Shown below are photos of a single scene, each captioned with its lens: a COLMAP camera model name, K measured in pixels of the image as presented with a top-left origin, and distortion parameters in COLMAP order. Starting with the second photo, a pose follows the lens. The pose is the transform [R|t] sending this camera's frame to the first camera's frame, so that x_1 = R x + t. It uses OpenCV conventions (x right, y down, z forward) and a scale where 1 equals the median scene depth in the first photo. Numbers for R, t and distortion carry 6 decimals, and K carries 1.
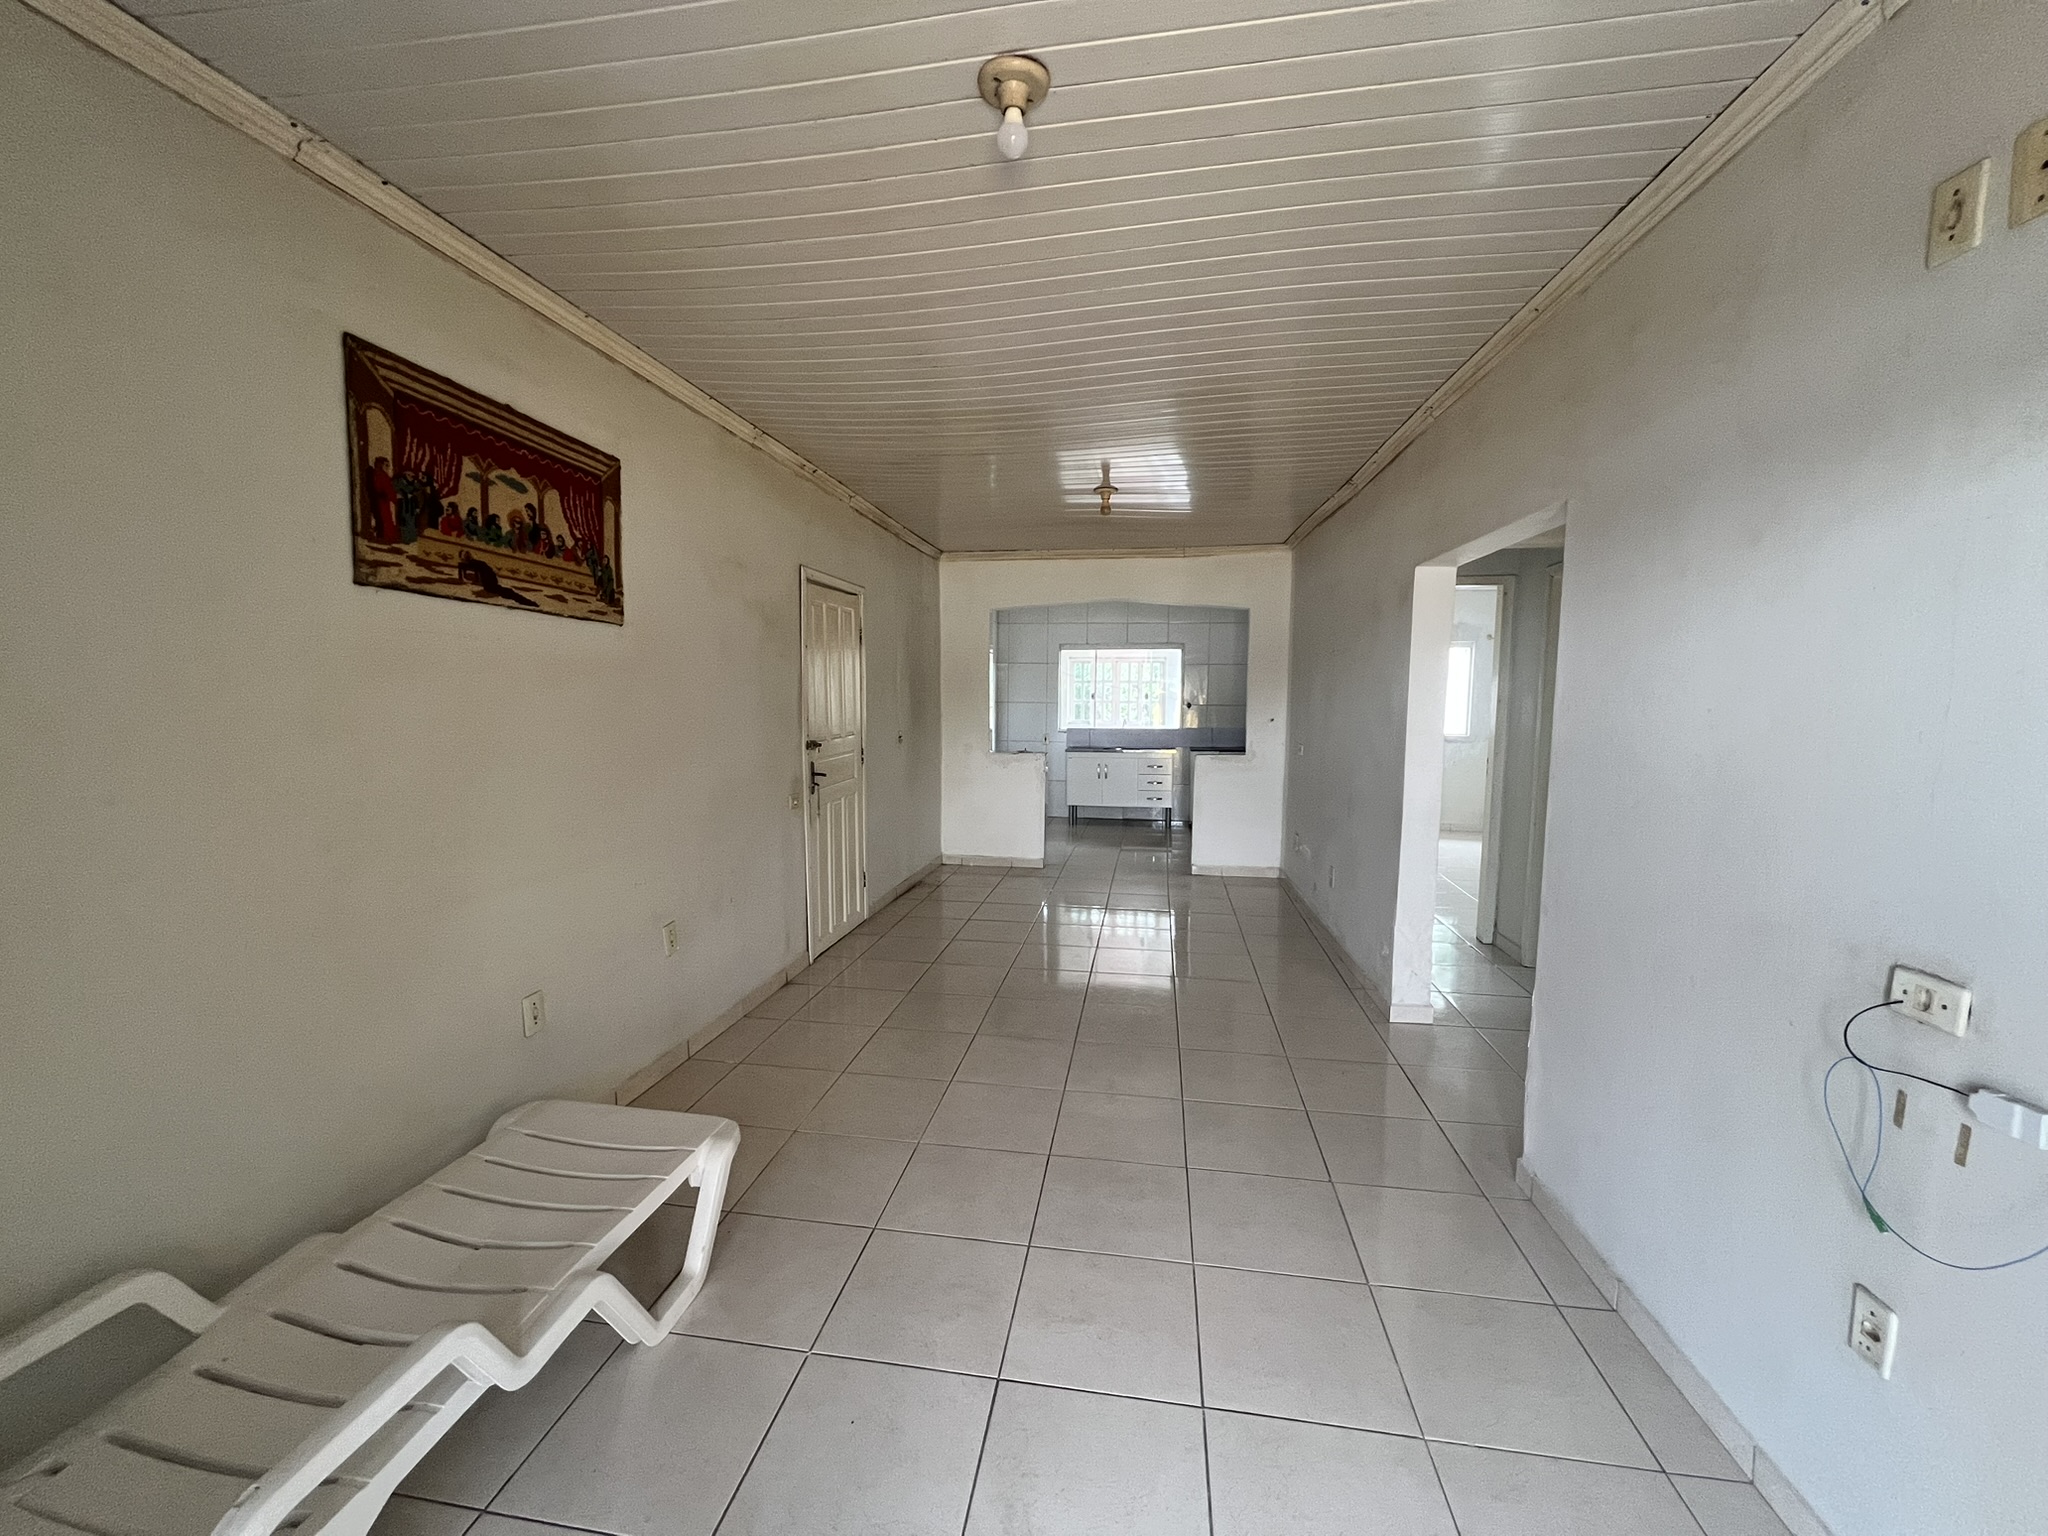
lens RADIAL K [[808.0, 0, 1028.6], [0, 808.0, 768.5], [0, 0, 1]] dist [-0.001380, -0.000068]
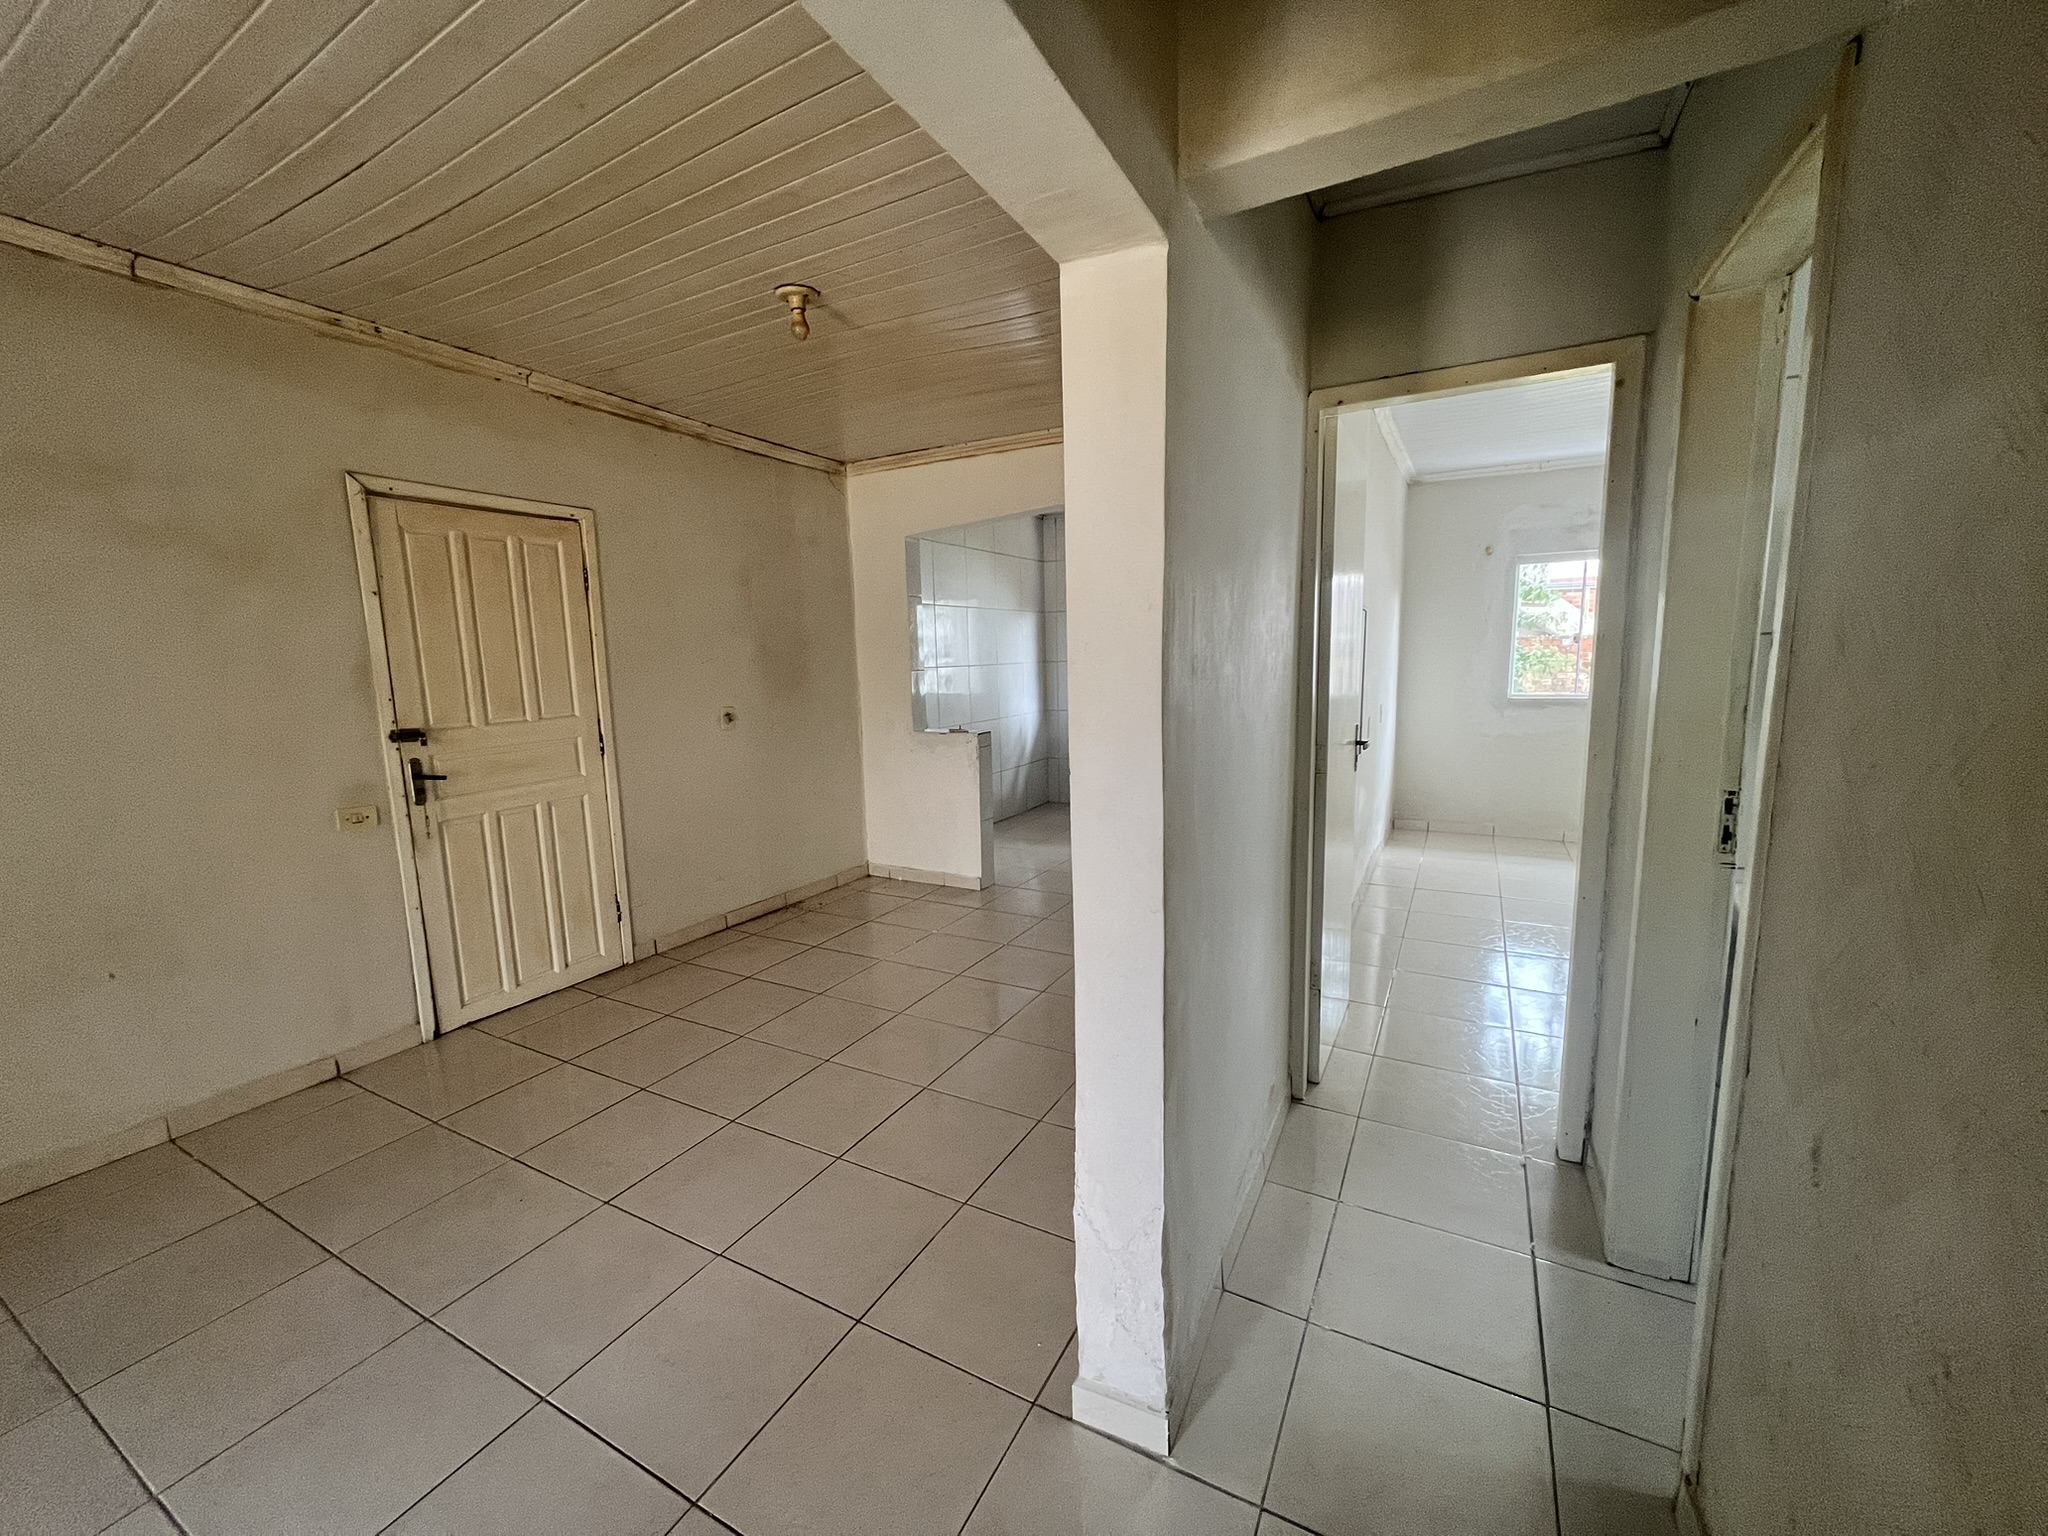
lens RADIAL K [[808.0, 0, 1022.4], [0, 808.0, 775.2], [0, 0, 1]] dist [-0.001380, -0.000068]
pose [[0.941253, 0.014805, -0.337378, 0.296058], [0.004413, 0.998414, 0.056127, -0.020183], [0.337674, -0.054318, 0.939695, 0.329462]]
